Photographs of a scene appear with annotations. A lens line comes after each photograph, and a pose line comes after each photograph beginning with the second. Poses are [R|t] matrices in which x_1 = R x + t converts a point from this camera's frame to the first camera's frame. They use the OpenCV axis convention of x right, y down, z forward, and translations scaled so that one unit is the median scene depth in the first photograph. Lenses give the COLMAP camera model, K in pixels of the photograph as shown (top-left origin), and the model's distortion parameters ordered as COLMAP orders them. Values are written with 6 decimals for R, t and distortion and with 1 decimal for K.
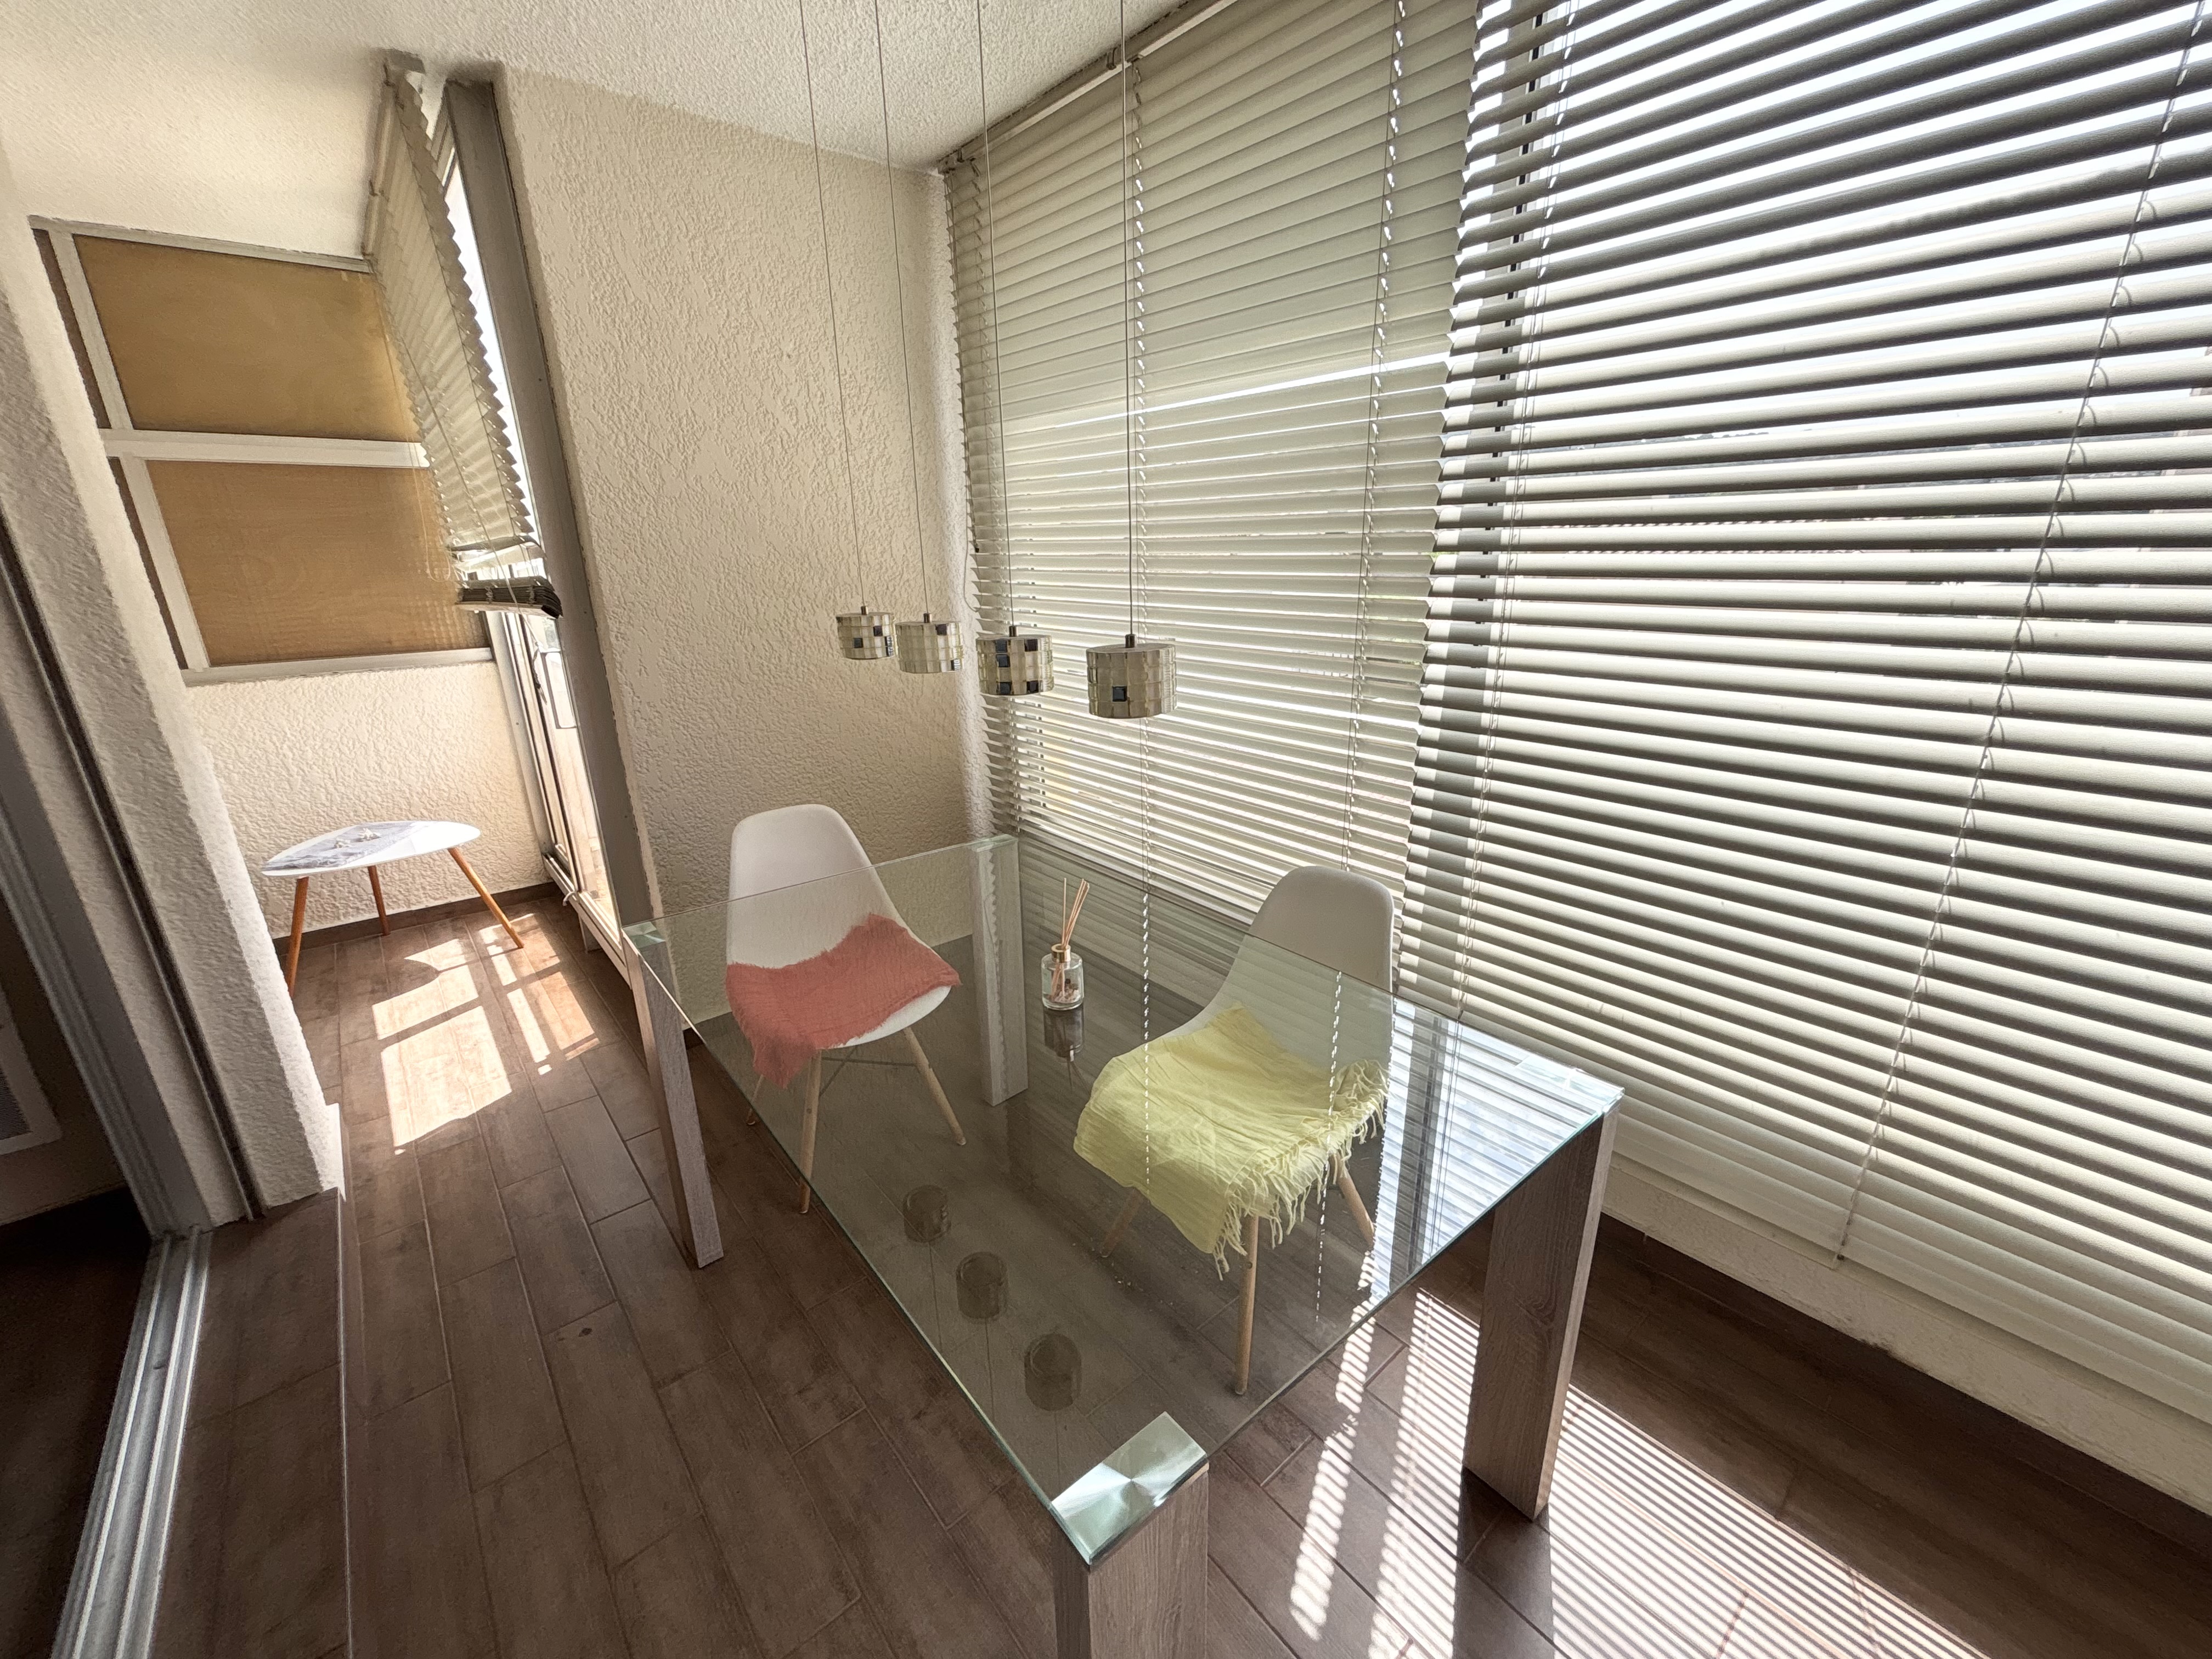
lens RADIAL K [[892.3, 0, 1106.0], [0, 892.3, 829.5], [0, 0, 1]] dist [-0.000655, -0.000276]
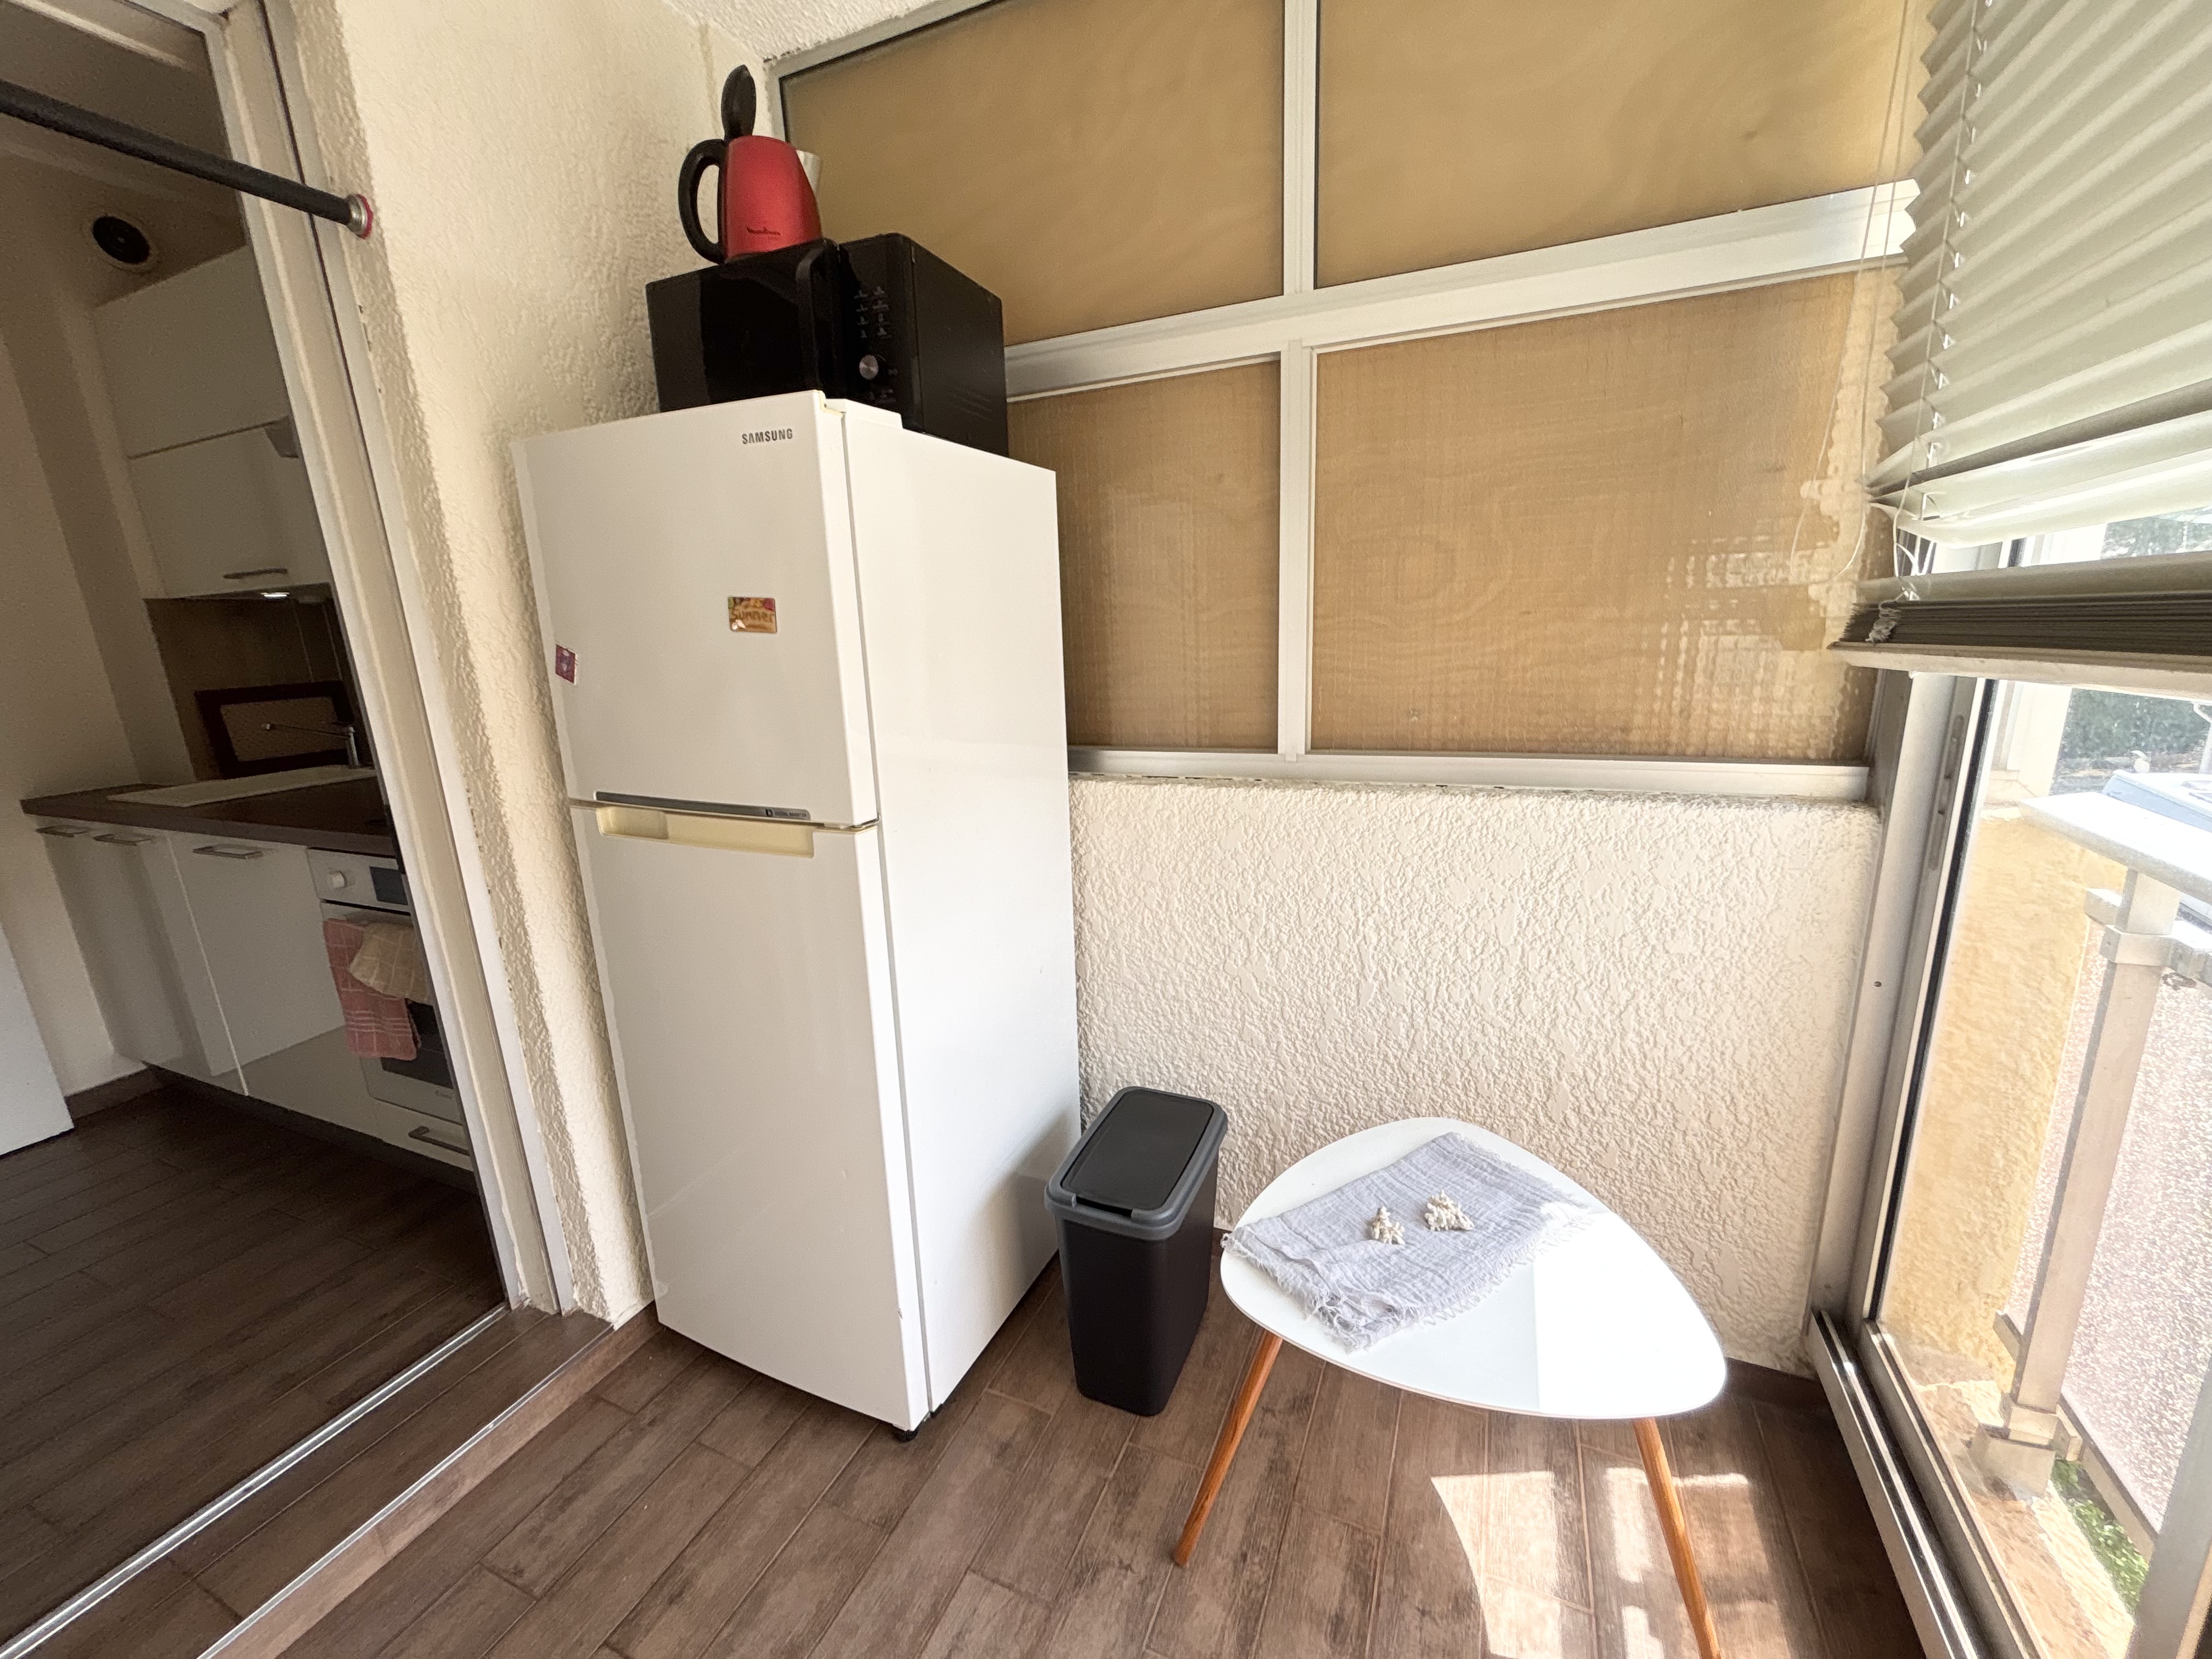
lens RADIAL K [[906.1, 0, 1091.4], [0, 906.1, 826.7], [0, 0, 1]] dist [-0.012137, -0.000103]
pose [[0.431439, 0.210312, -0.877285, -0.546103], [-0.240912, 0.963991, 0.112621, -0.159167], [0.869380, 0.162759, 0.466570, 0.609238]]
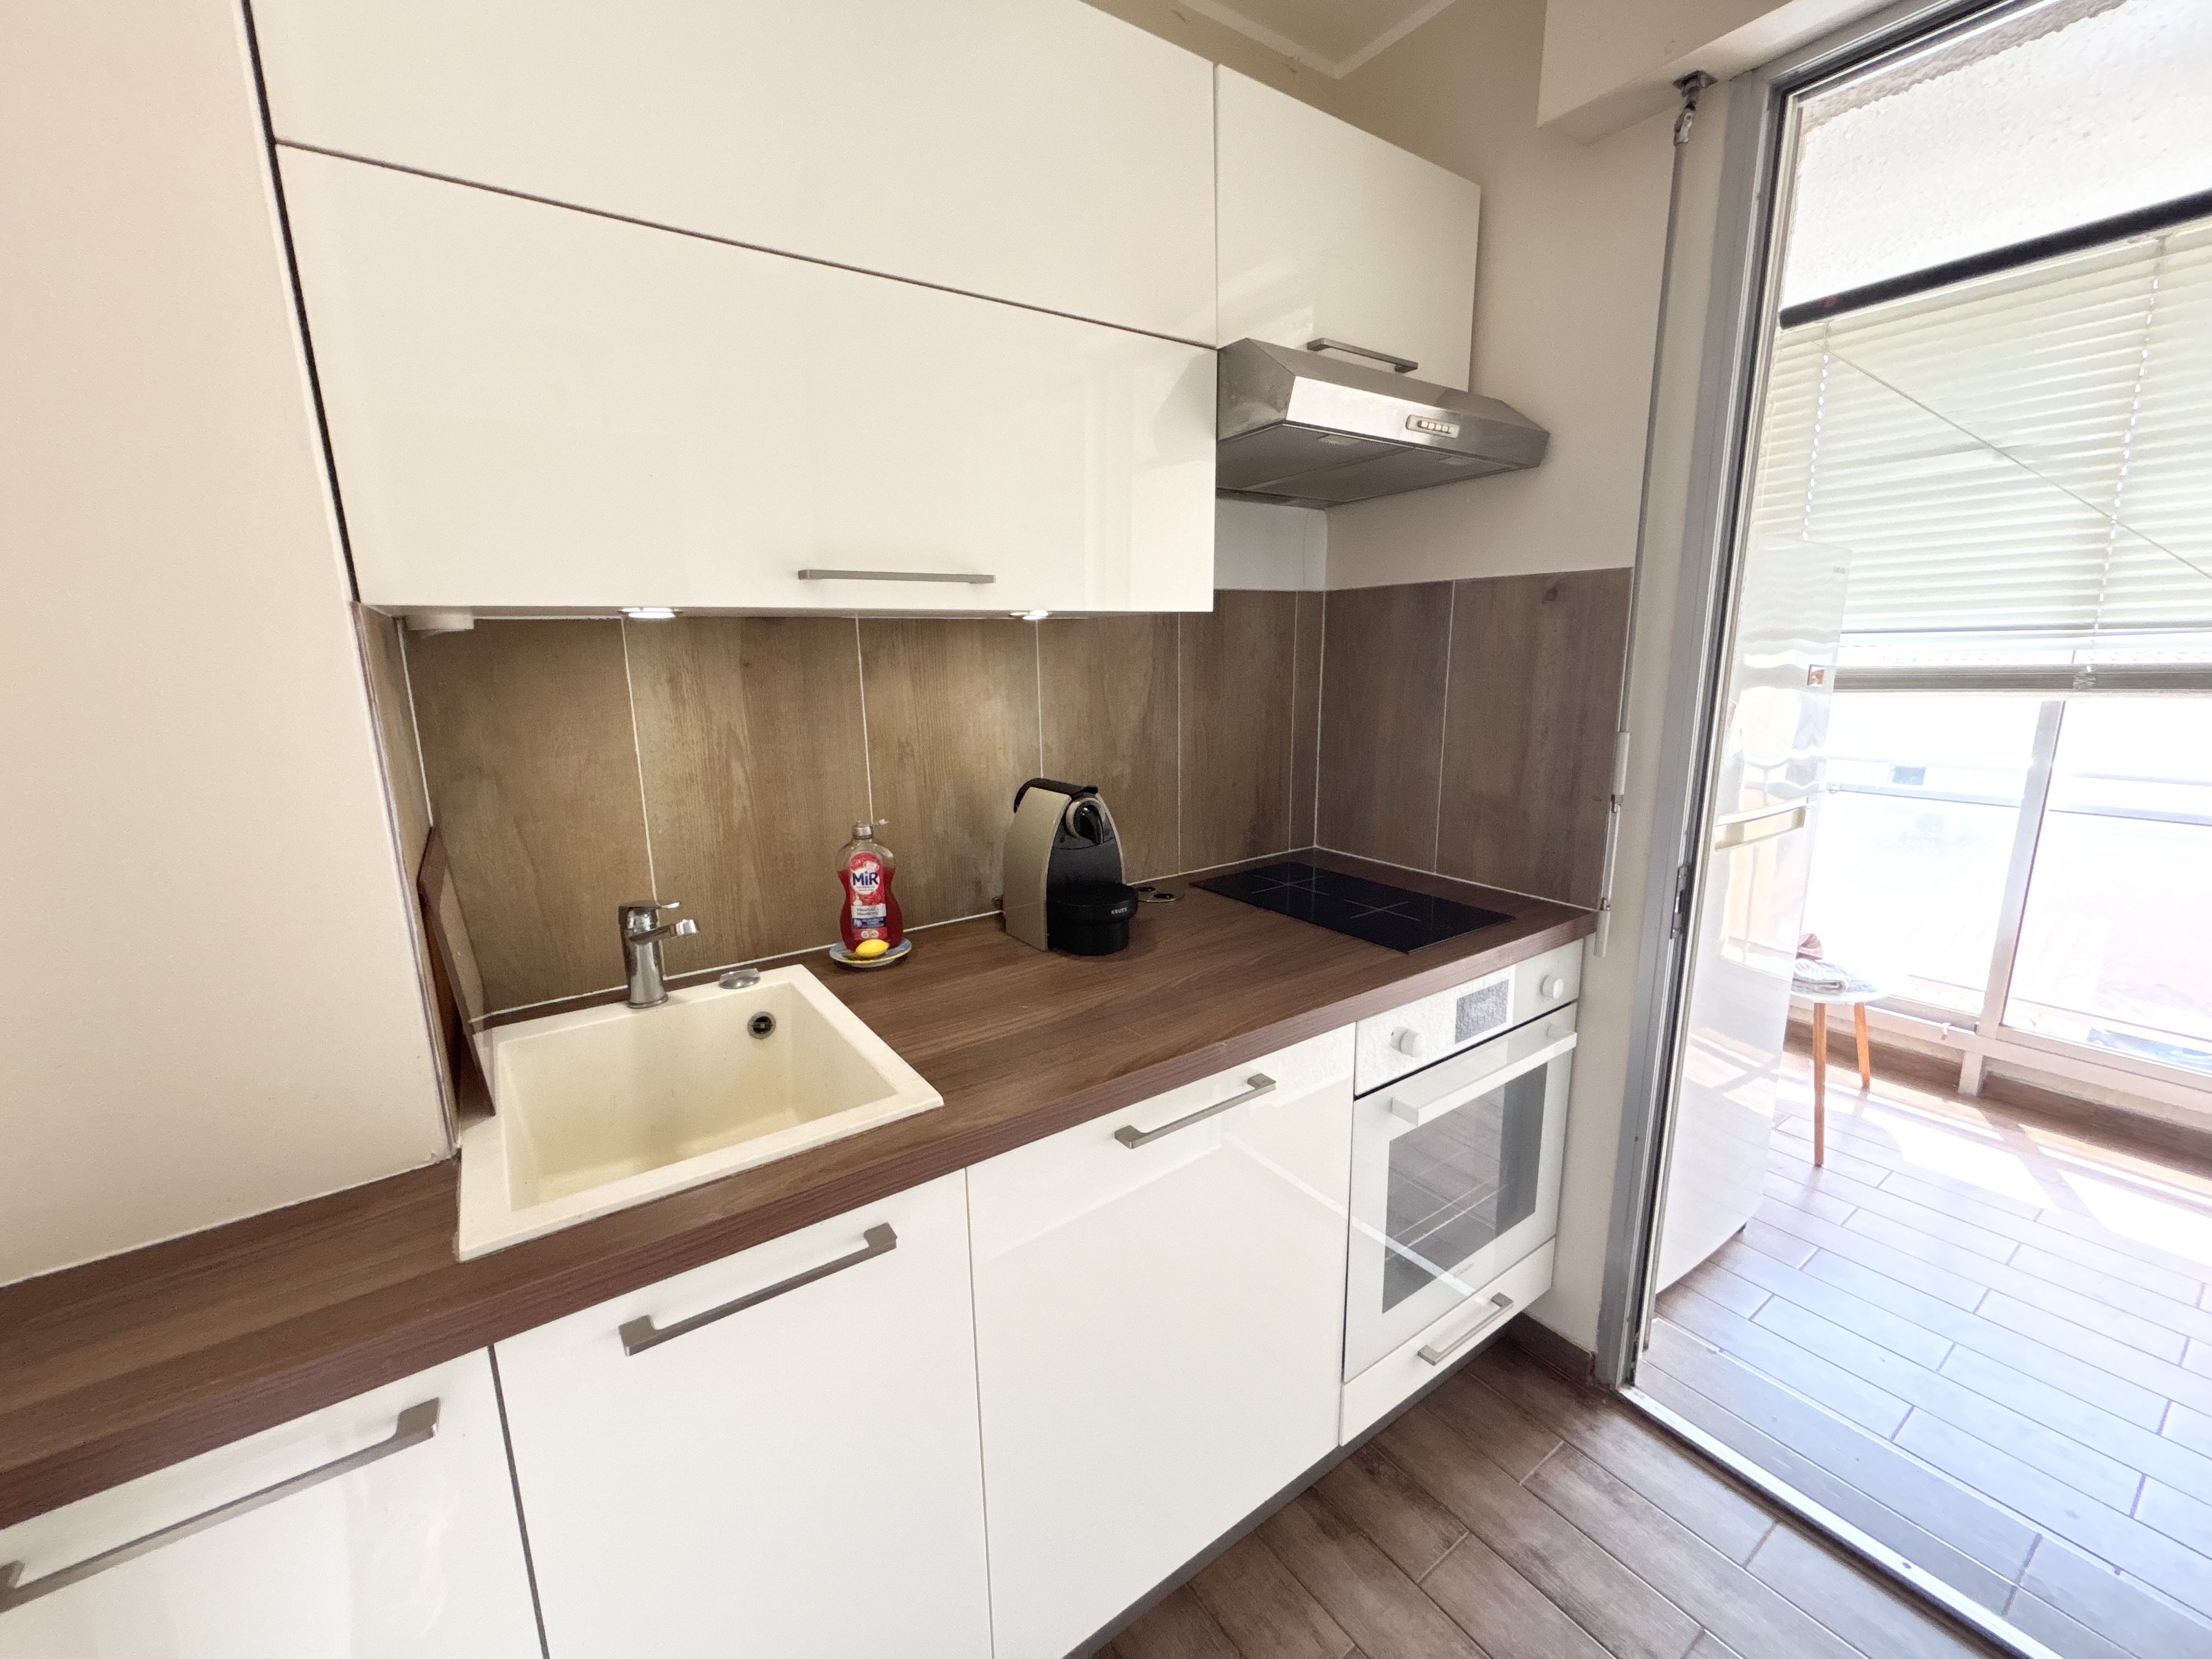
lens RADIAL K [[887.9, 0, 1106.0], [0, 887.9, 829.5], [0, 0, 1]] dist [0.002068, -0.001441]
pose [[0.995336, 0.022581, -0.093789, -1.328823], [-0.032945, 0.993334, -0.110466, 0.003533], [0.090669, 0.113040, 0.989445, 0.056634]]
